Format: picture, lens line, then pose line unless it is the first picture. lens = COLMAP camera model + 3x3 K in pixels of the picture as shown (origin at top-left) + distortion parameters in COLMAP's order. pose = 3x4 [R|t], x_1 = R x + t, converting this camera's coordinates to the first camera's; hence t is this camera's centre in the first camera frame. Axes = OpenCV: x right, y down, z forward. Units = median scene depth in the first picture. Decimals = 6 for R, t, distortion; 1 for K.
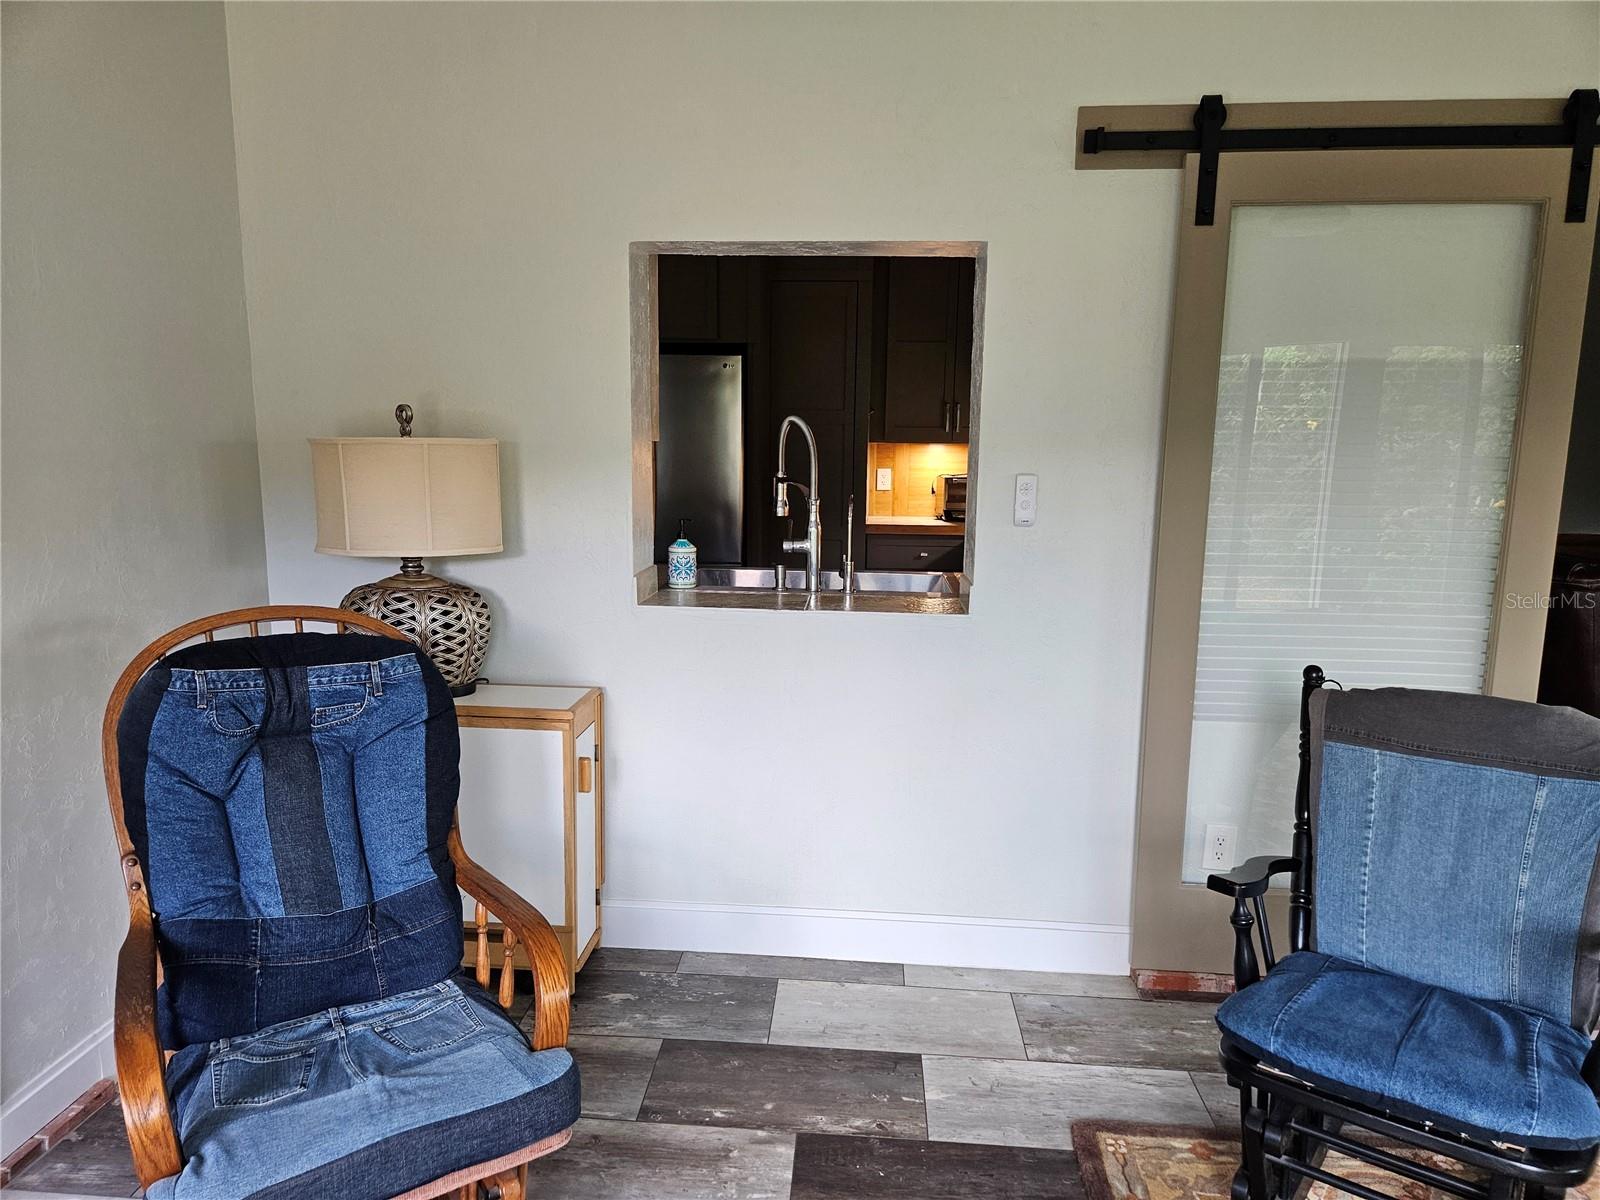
lens RADIAL K [[1064.9, 0, 797.7], [0, 1064.9, 625.7], [0, 0, 1]] dist [0.005029, 0.001604]
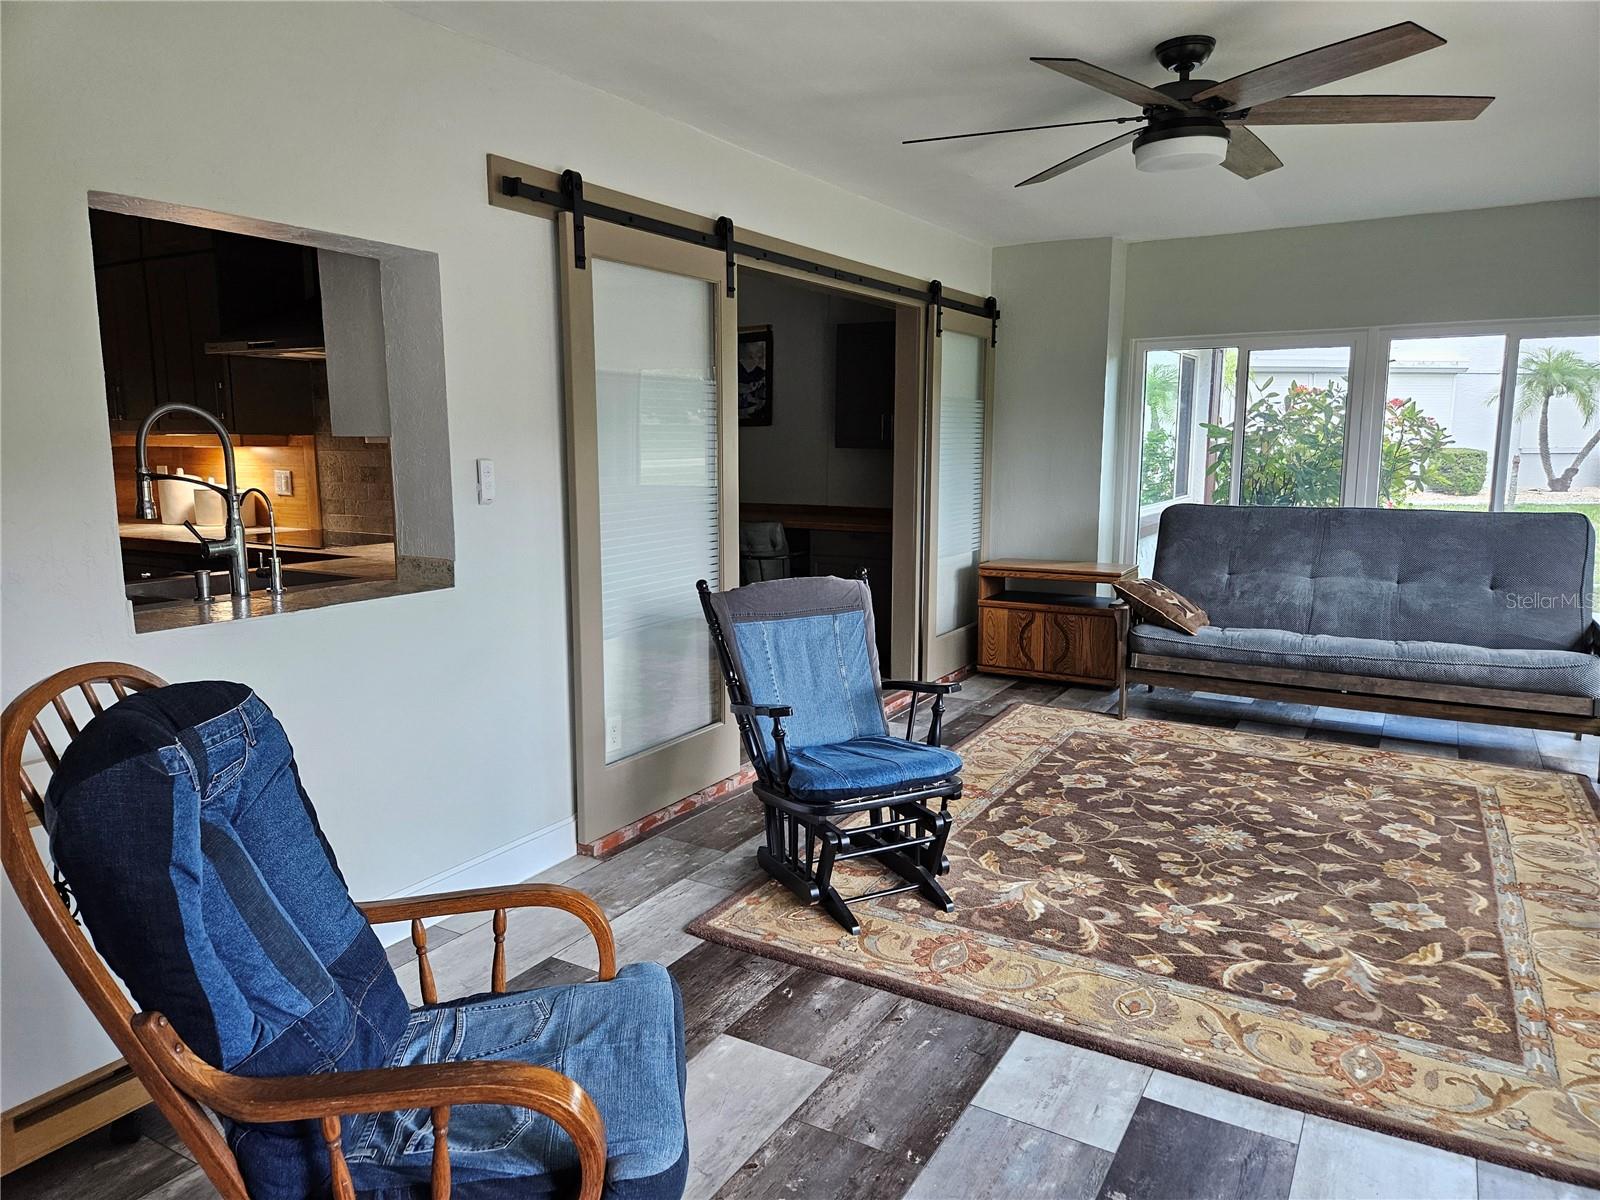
lens RADIAL K [[1073.6, 0, 796.0], [0, 1073.6, 604.2], [0, 0, 1]] dist [0.034810, -0.000969]
pose [[0.444526, -0.153156, 0.882576, -0.756317], [0.157300, 0.983311, 0.091410, -0.042859], [-0.881847, 0.098194, 0.461199, 0.179841]]
